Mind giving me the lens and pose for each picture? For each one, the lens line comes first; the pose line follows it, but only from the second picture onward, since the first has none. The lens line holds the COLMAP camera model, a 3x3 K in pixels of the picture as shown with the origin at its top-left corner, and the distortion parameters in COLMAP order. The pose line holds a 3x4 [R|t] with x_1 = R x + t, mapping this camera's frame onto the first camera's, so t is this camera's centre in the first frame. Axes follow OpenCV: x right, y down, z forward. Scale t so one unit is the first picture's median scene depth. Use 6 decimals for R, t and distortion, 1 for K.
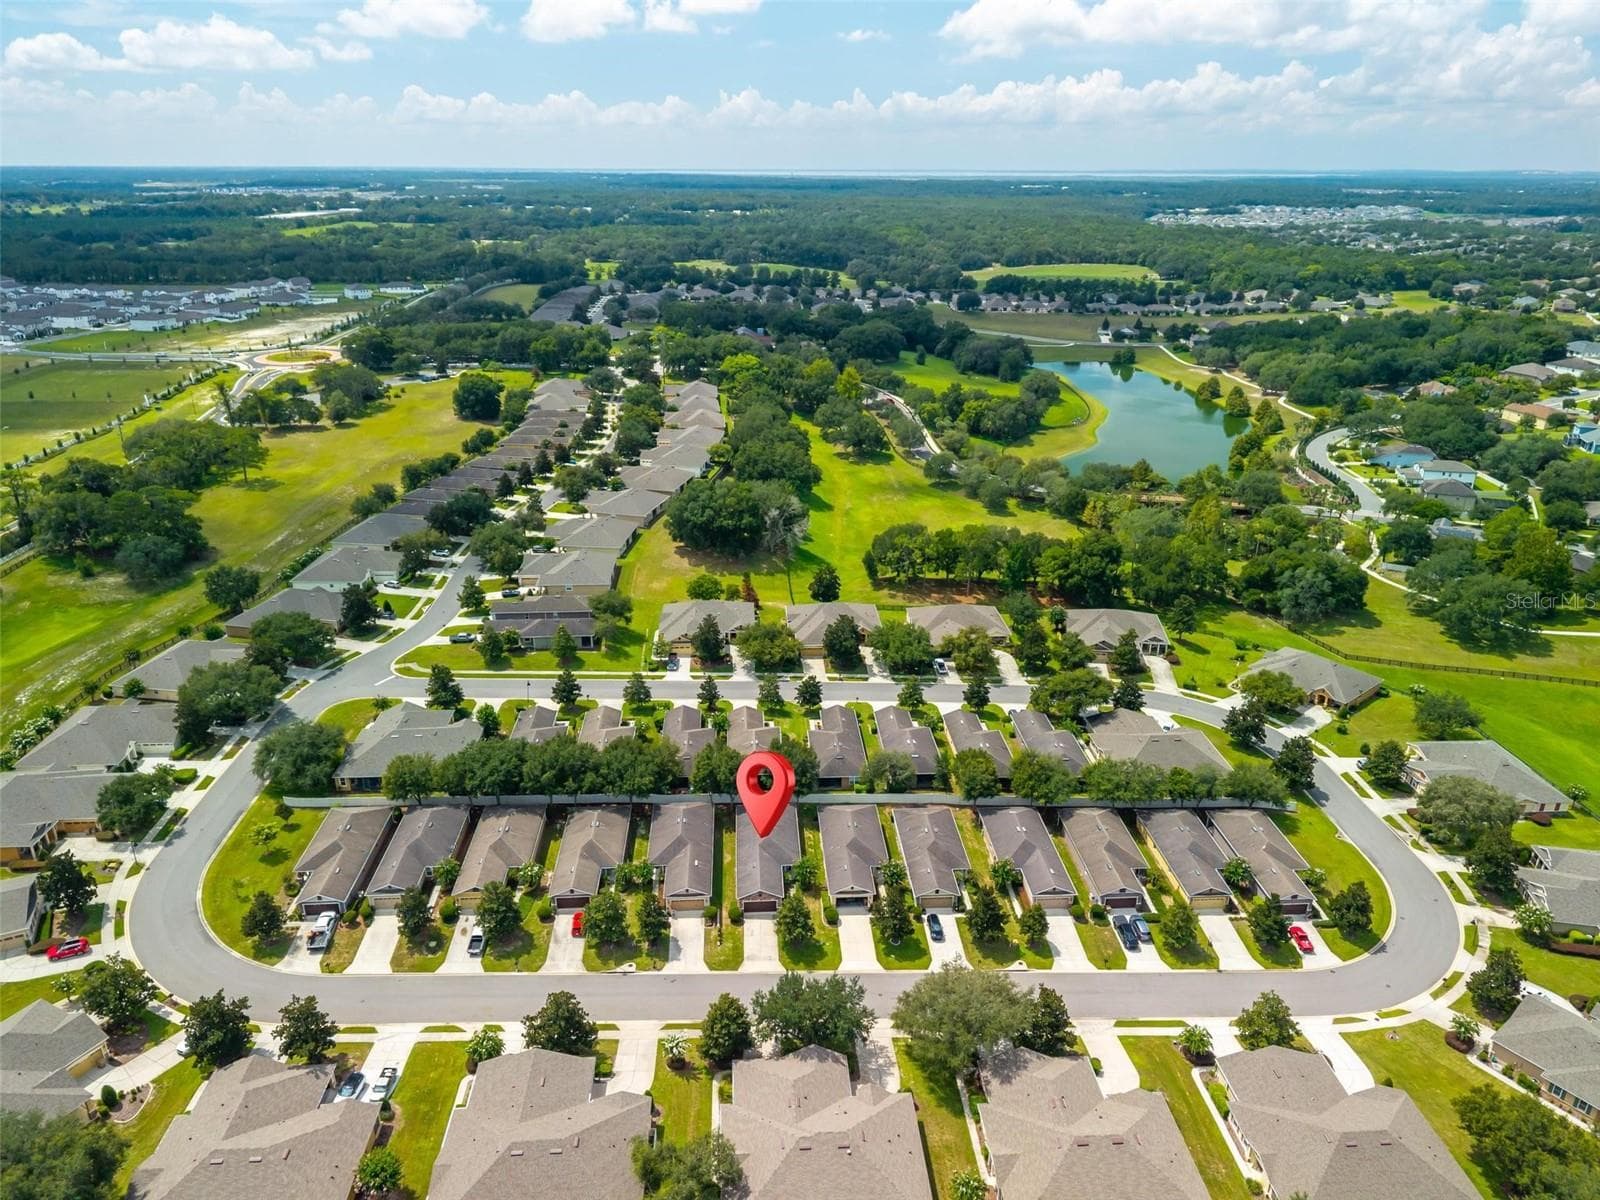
lens RADIAL K [[1065.4, 0, 800.0], [0, 1065.4, 600.0], [0, 0, 1]] dist [0.042519, -0.045096]
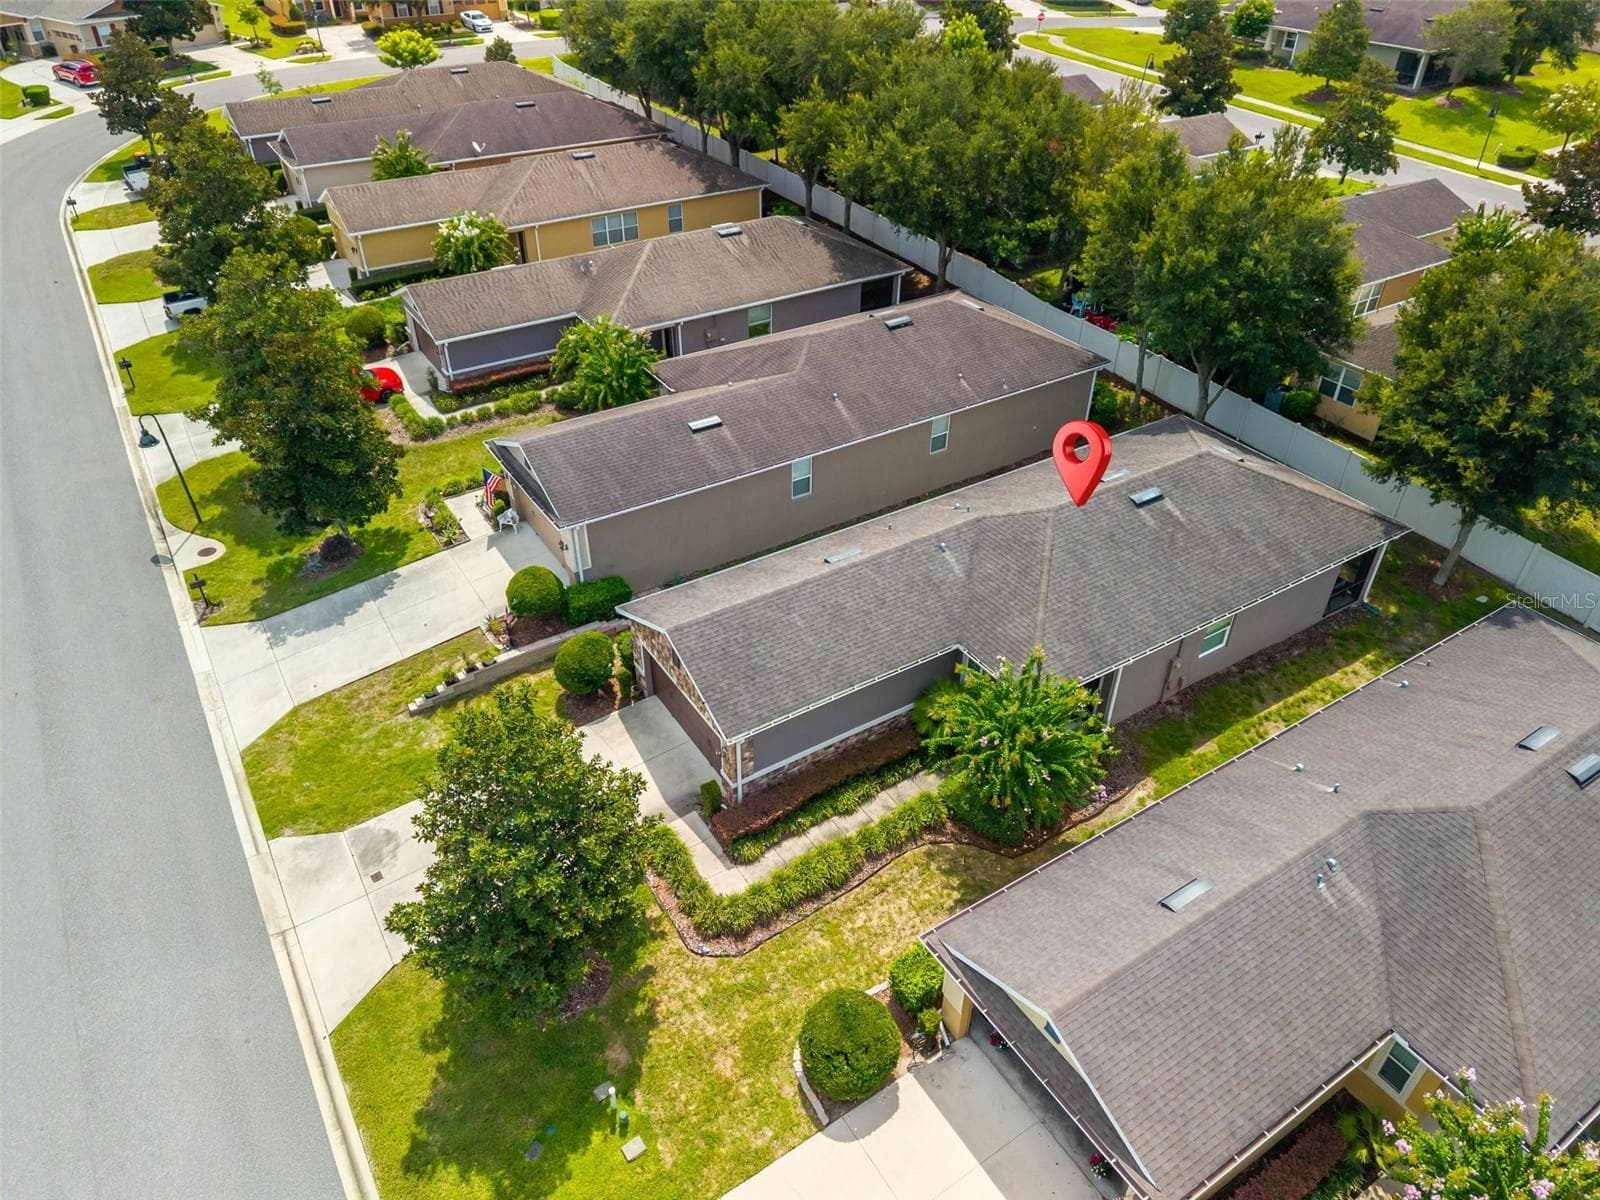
lens RADIAL K [[1065.4, 0, 800.0], [0, 1065.4, 600.0], [0, 0, 1]] dist [0.042519, -0.045096]
pose [[0.486595, 0.516365, -0.704693, 0.074453], [-0.334454, 0.855283, 0.395767, 0.136582], [0.807072, 0.043109, 0.588877, 0.667894]]
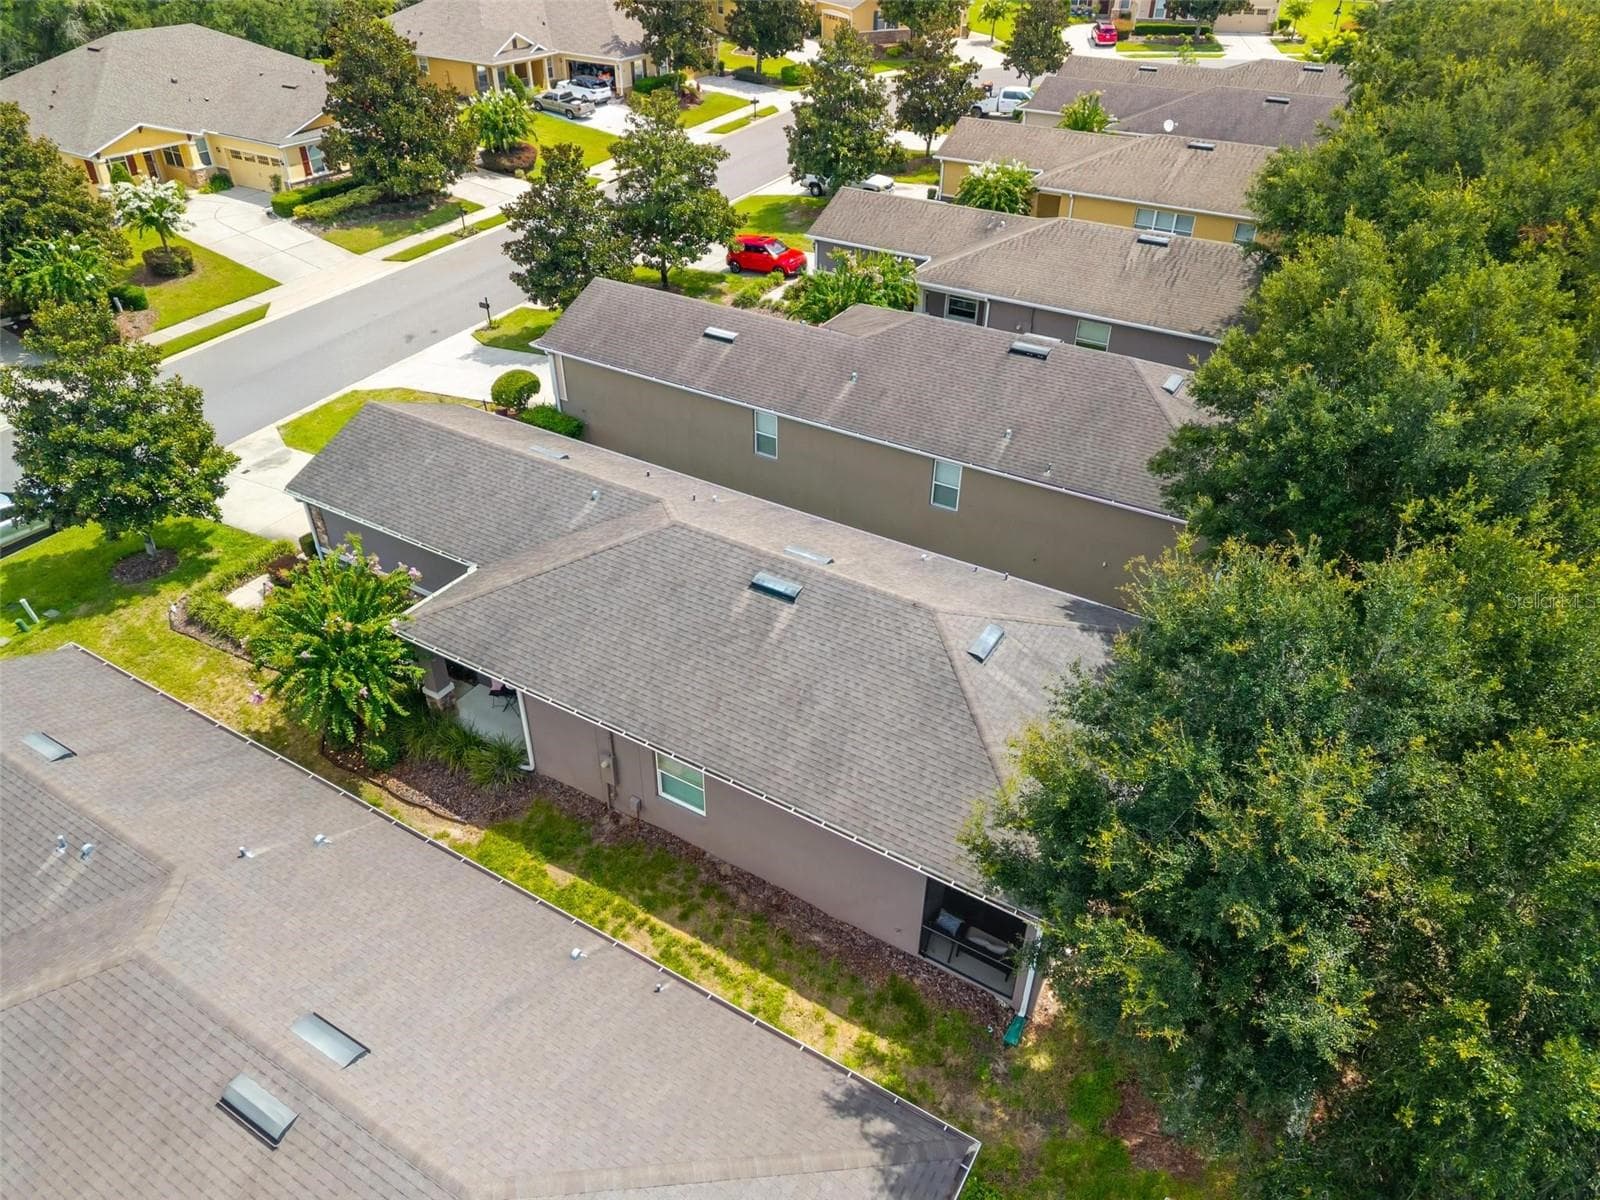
lens RADIAL K [[1065.4, 0, 800.0], [0, 1065.4, 600.0], [0, 0, 1]] dist [0.042519, -0.045096]
pose [[-0.562692, 0.463890, -0.684240, 0.055108], [-0.327564, 0.634838, 0.699773, 0.091017], [0.758999, 0.617889, -0.205264, 0.828917]]
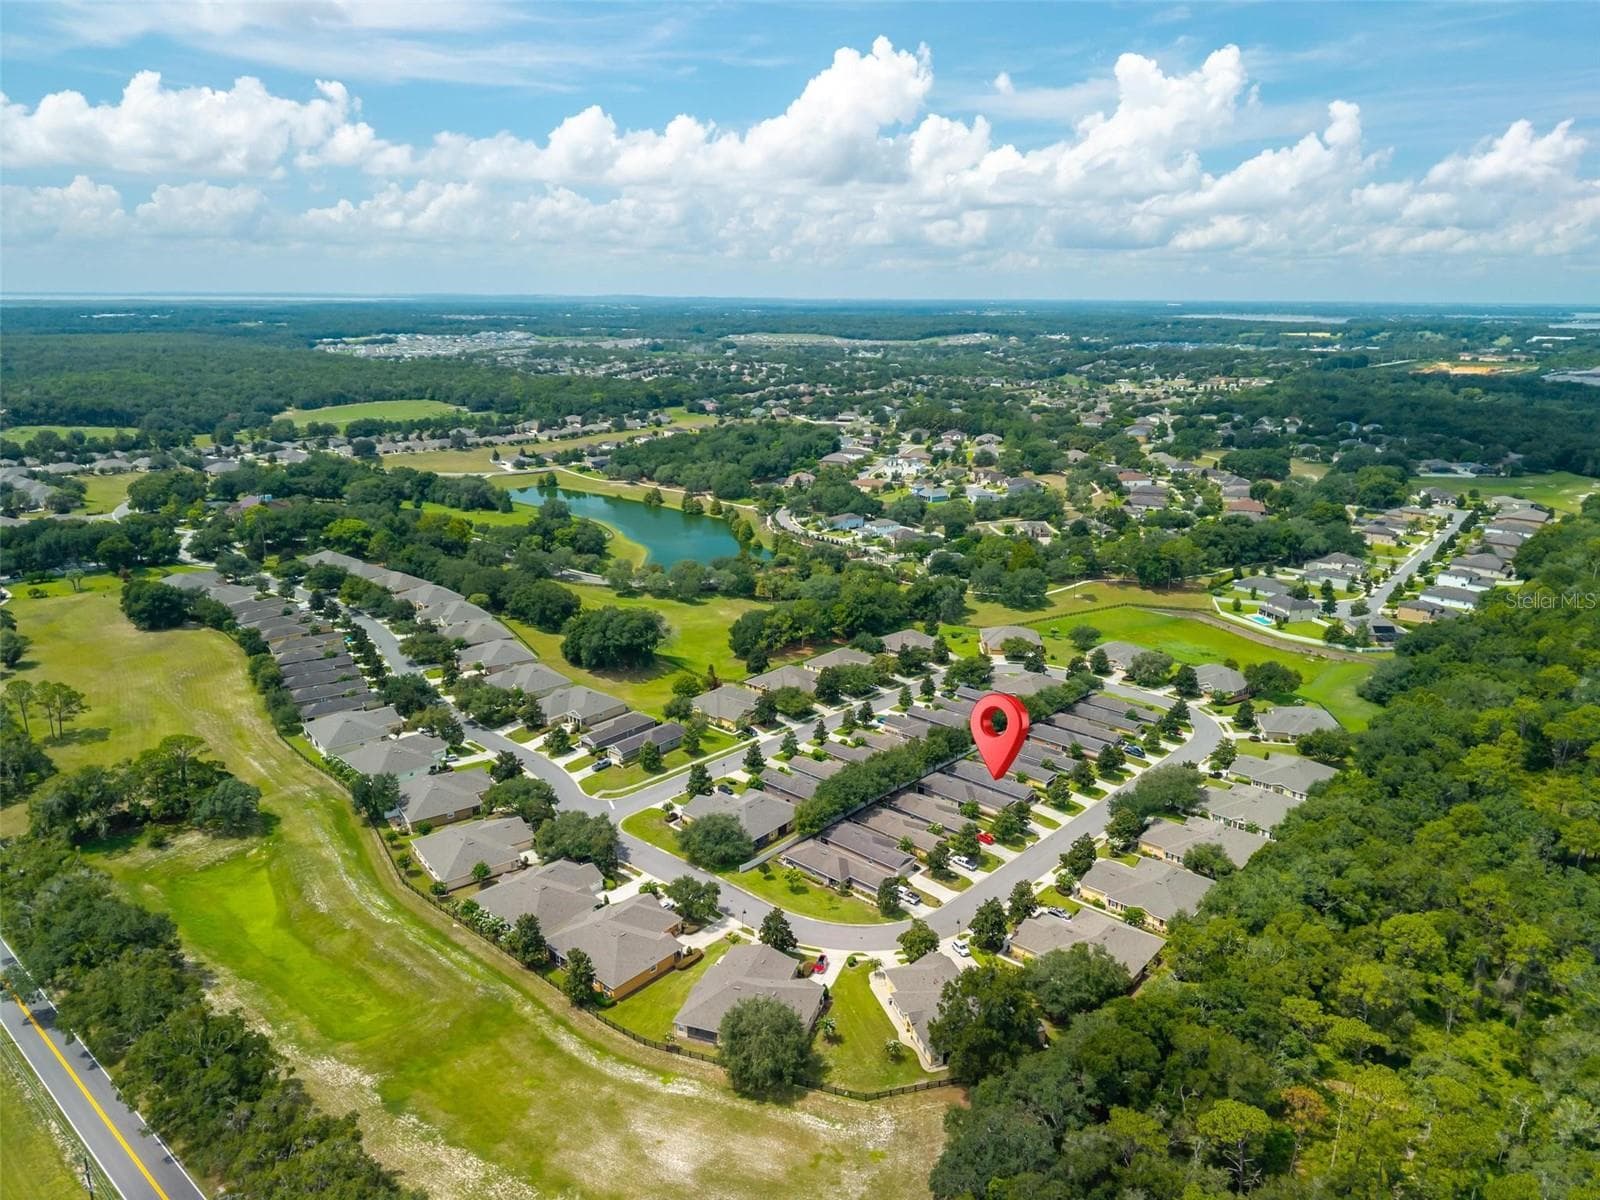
lens RADIAL K [[1057.0, 0, 800.0], [0, 1057.0, 600.0], [0, 0, 1]] dist [0.136659, -0.251869]
pose [[0.700401, -0.197304, 0.685937, -1.051072], [0.266196, 0.963904, 0.005450, -0.100407], [-0.662253, 0.178777, 0.727640, -0.056350]]
